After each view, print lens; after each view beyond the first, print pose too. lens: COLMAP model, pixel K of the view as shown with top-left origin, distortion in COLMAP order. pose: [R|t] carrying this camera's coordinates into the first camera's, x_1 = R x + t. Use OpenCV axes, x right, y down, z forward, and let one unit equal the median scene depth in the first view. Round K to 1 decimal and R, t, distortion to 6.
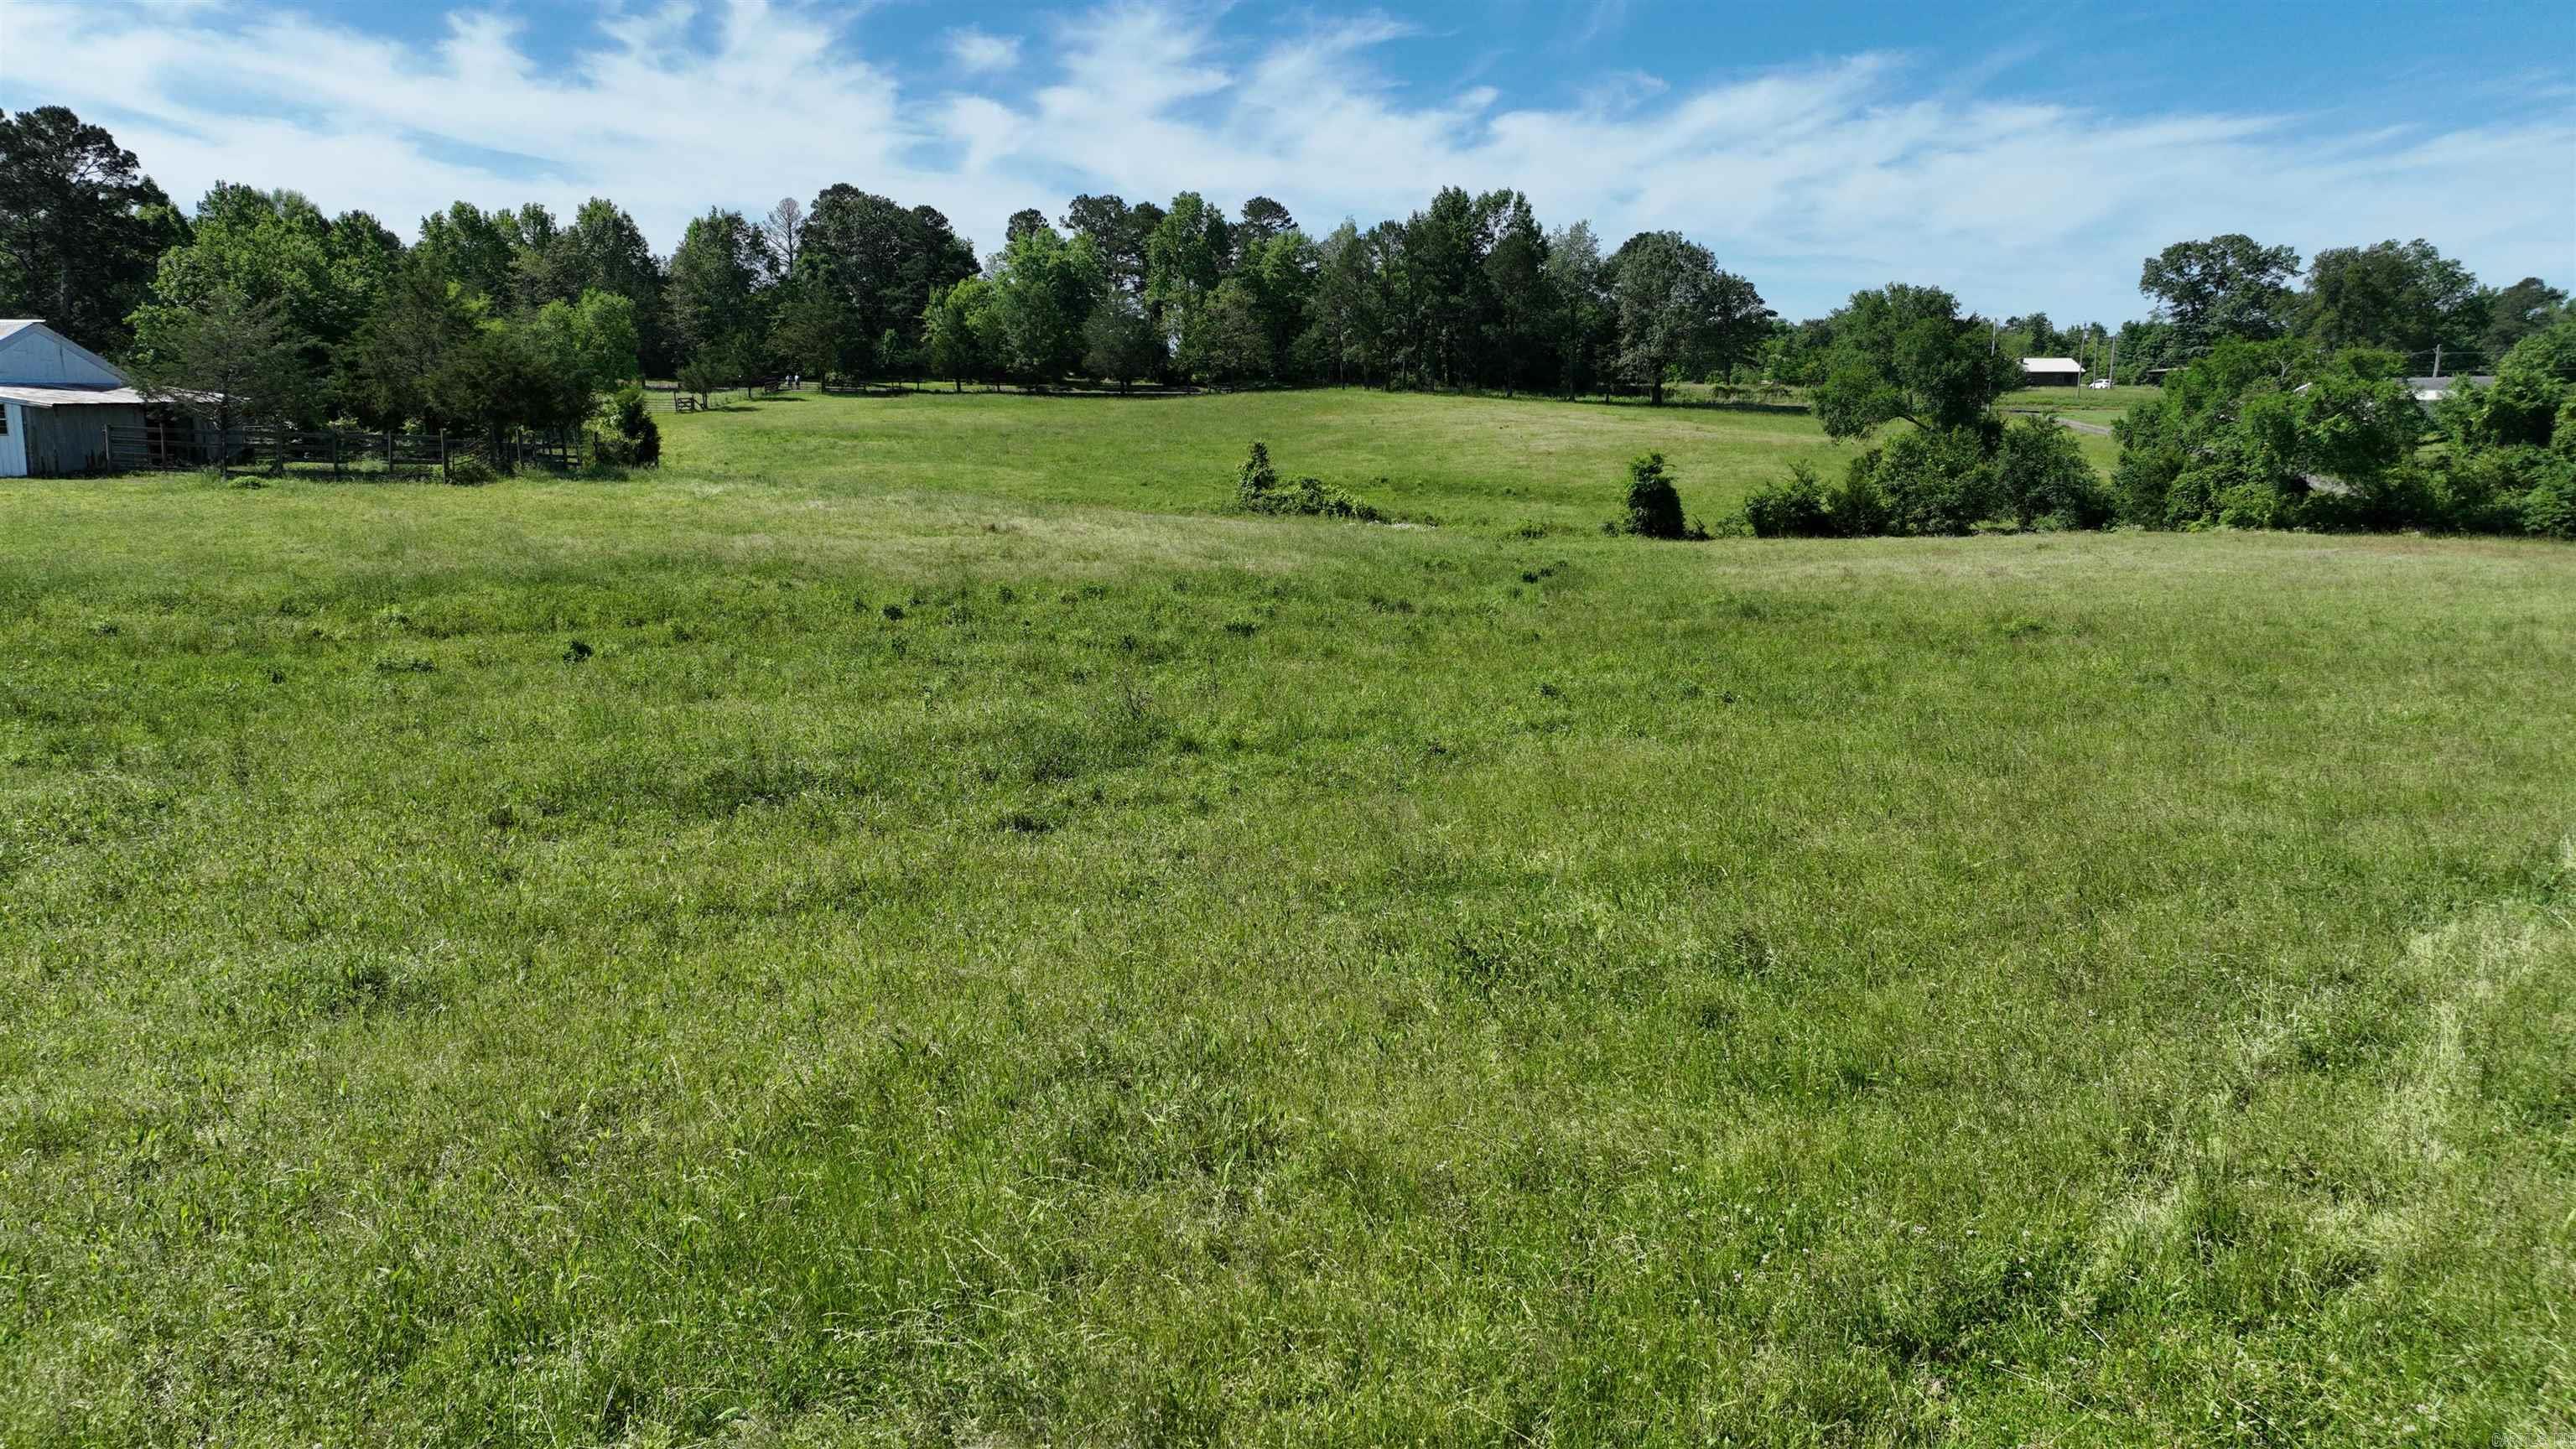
lens RADIAL K [[1810.9, 0, 1285.7], [0, 1810.9, 731.1], [0, 0, 1]] dist [-0.004927, 0.019127]
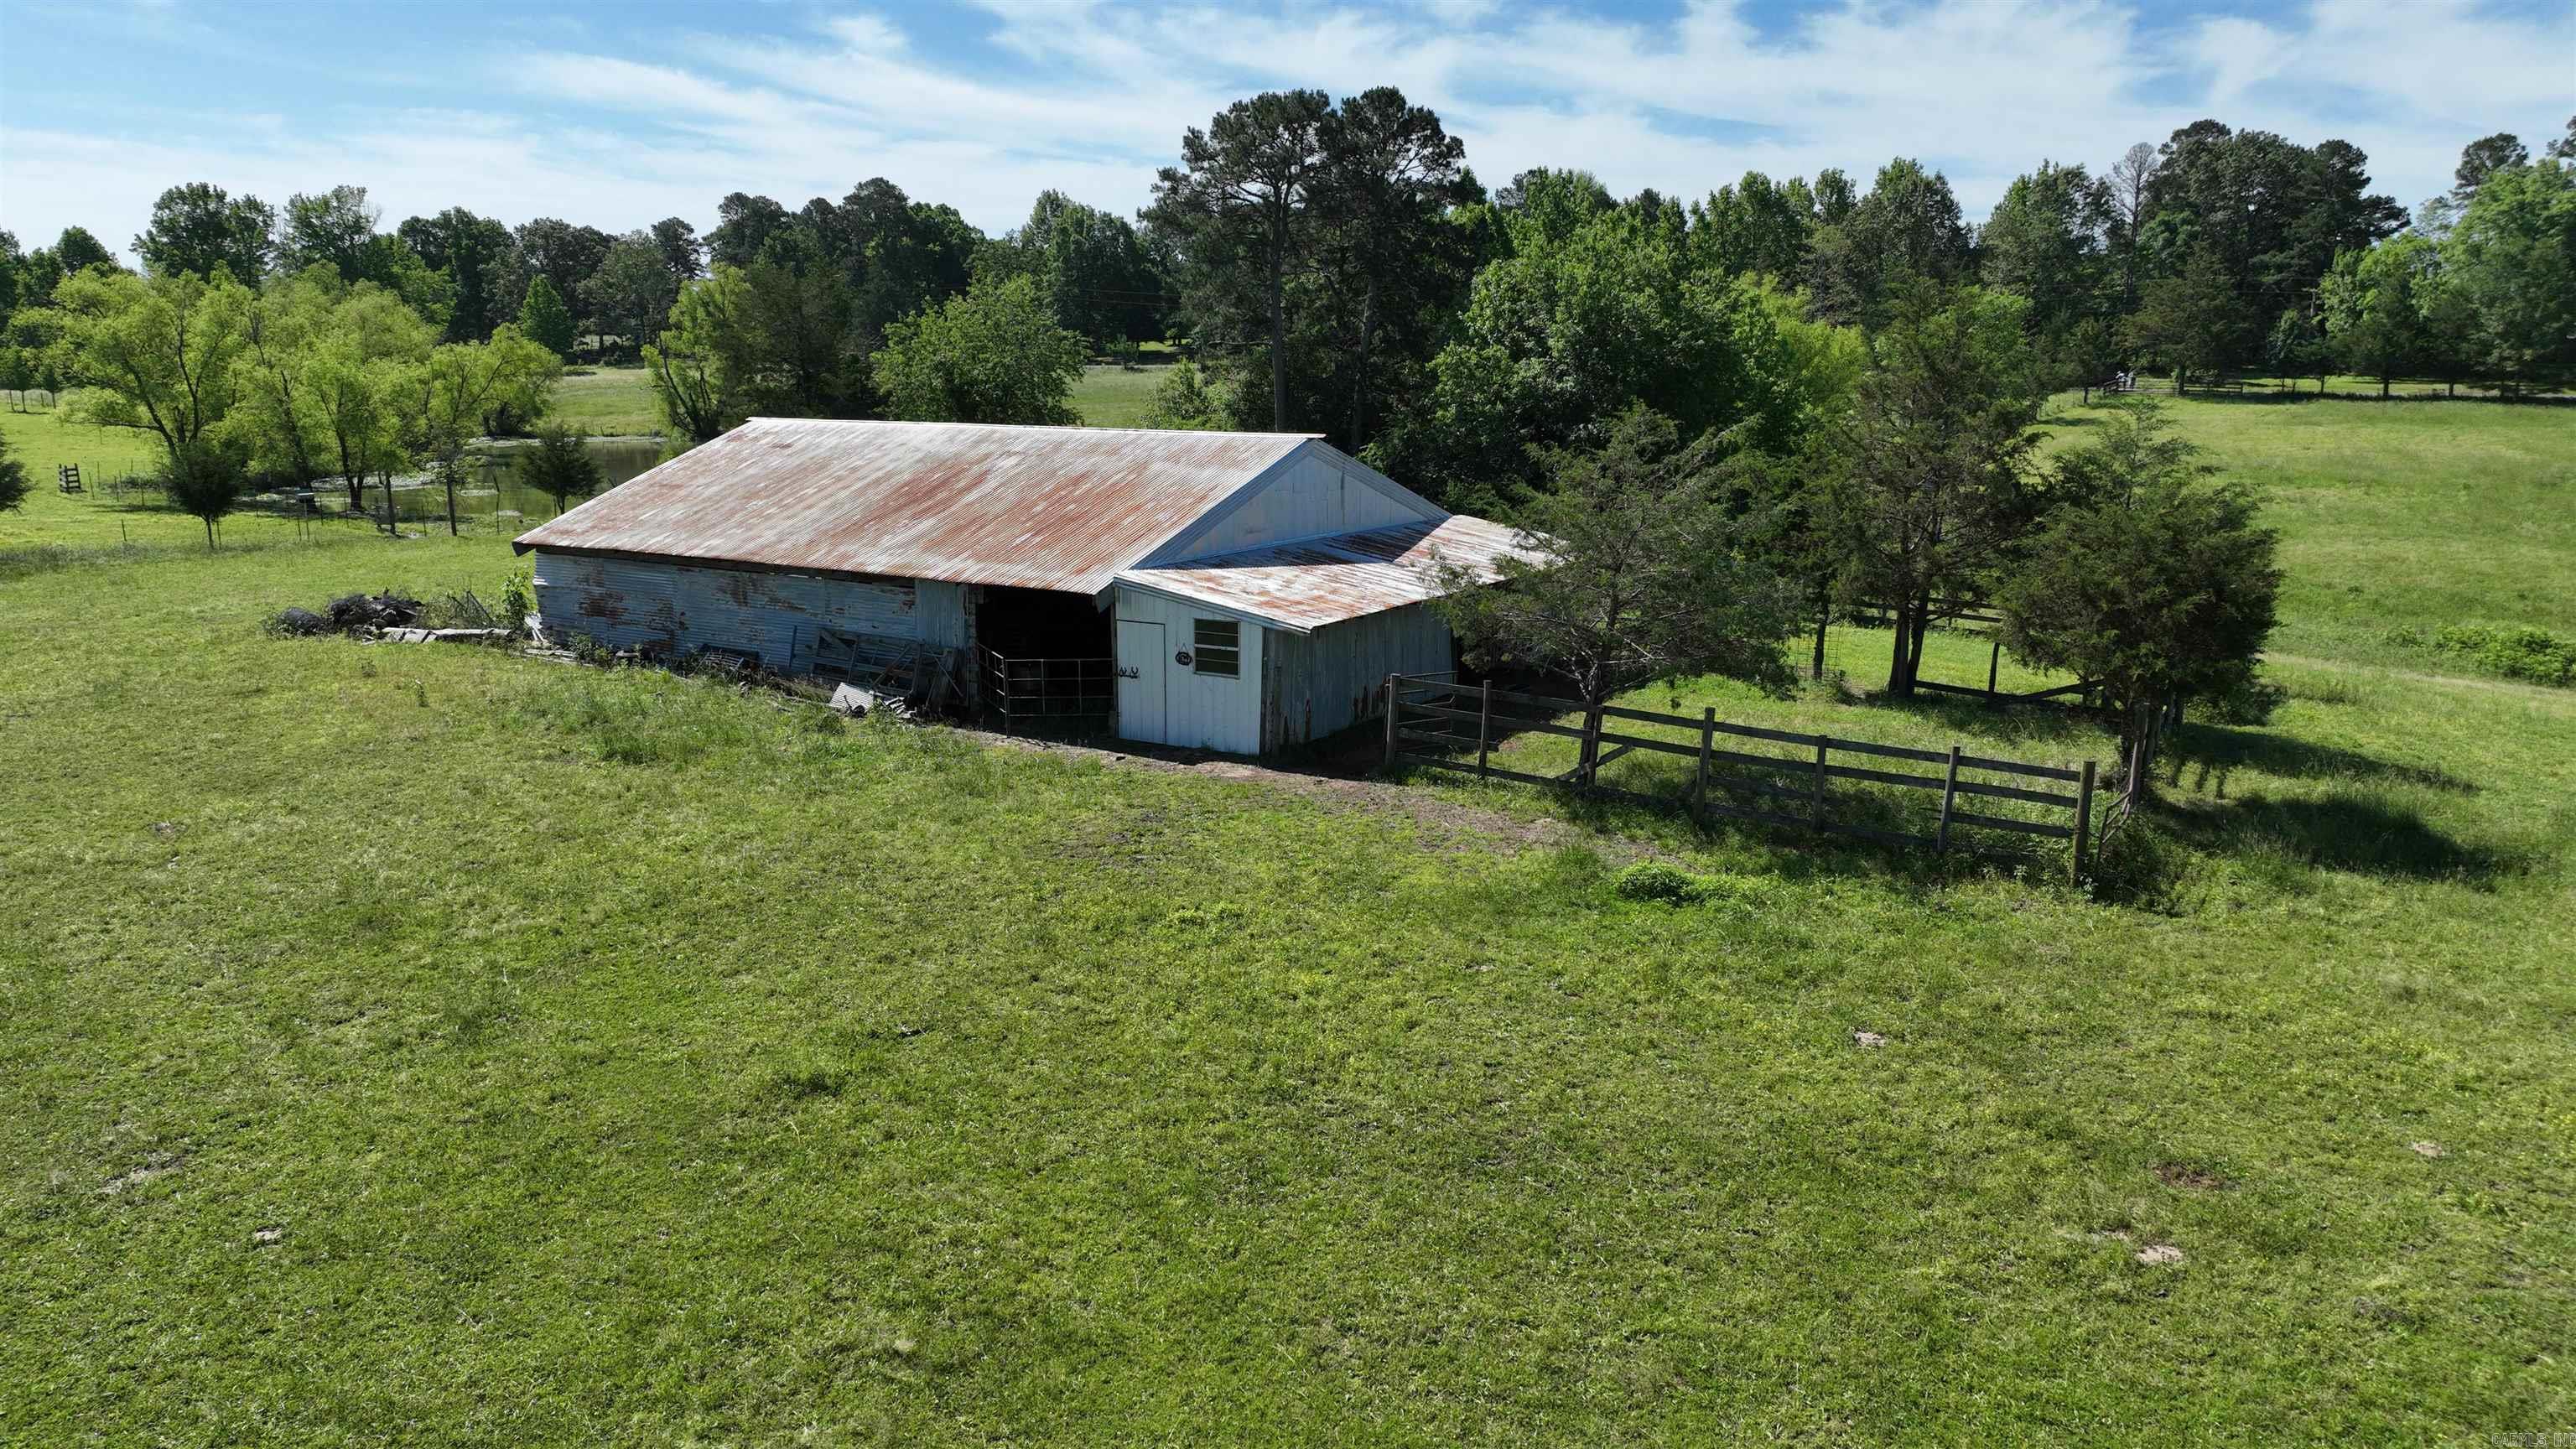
lens RADIAL K [[1810.9, 0, 1273.5], [0, 1810.9, 718.1], [0, 0, 1]] dist [-0.004927, 0.019127]
pose [[0.806061, 0.116842, -0.580184, -0.105393], [-0.107586, 0.992913, 0.050489, -0.049220], [0.581971, 0.021723, 0.812919, 0.157044]]
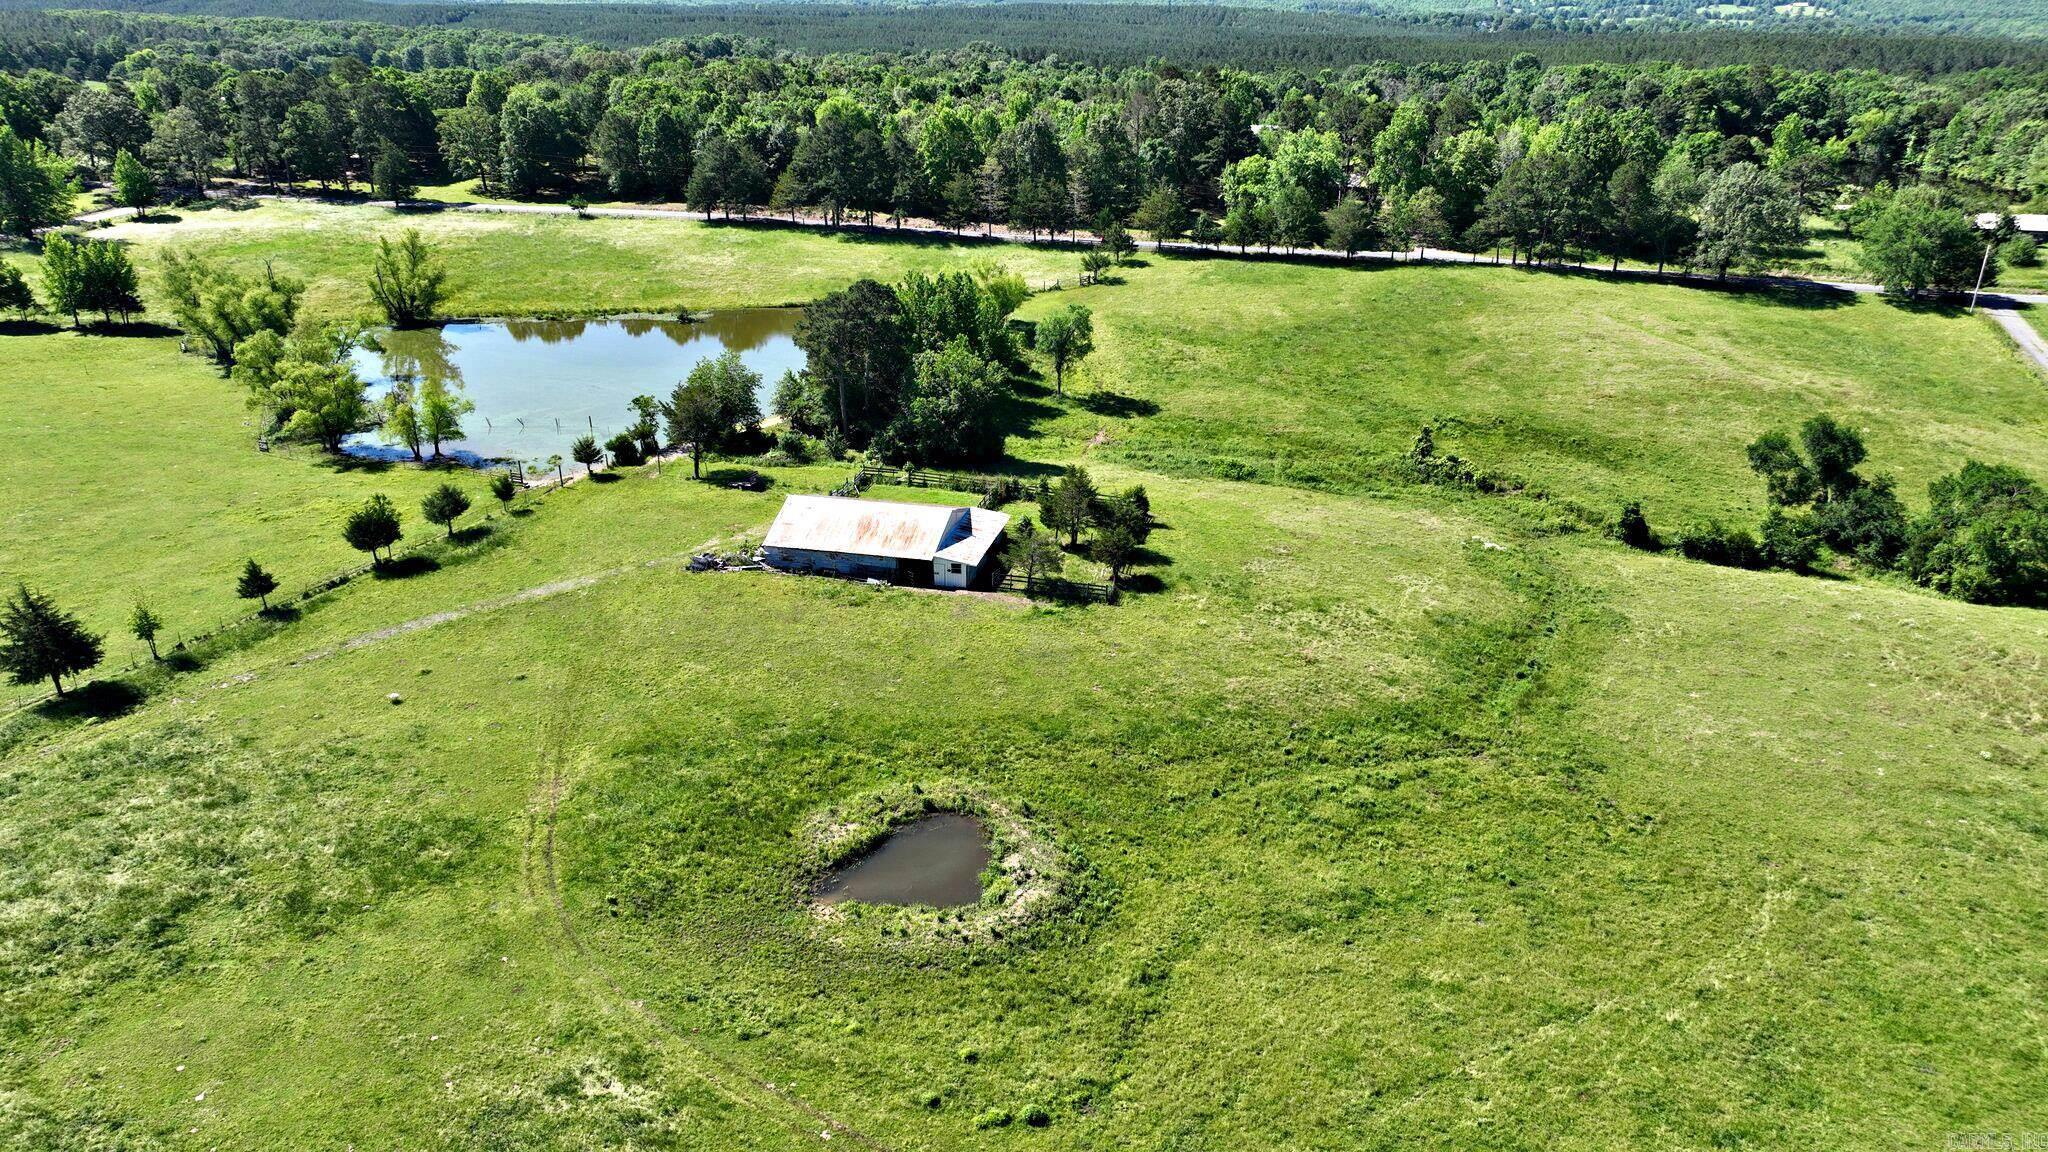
lens RADIAL K [[1439.7, 0, 1026.4], [0, 1439.7, 578.5], [0, 0, 1]] dist [-0.004927, 0.019127]
pose [[0.959760, 0.110802, -0.258037, -0.006149], [-0.053882, 0.974455, 0.218023, -0.179098], [0.275603, -0.195346, 0.941214, -0.300321]]
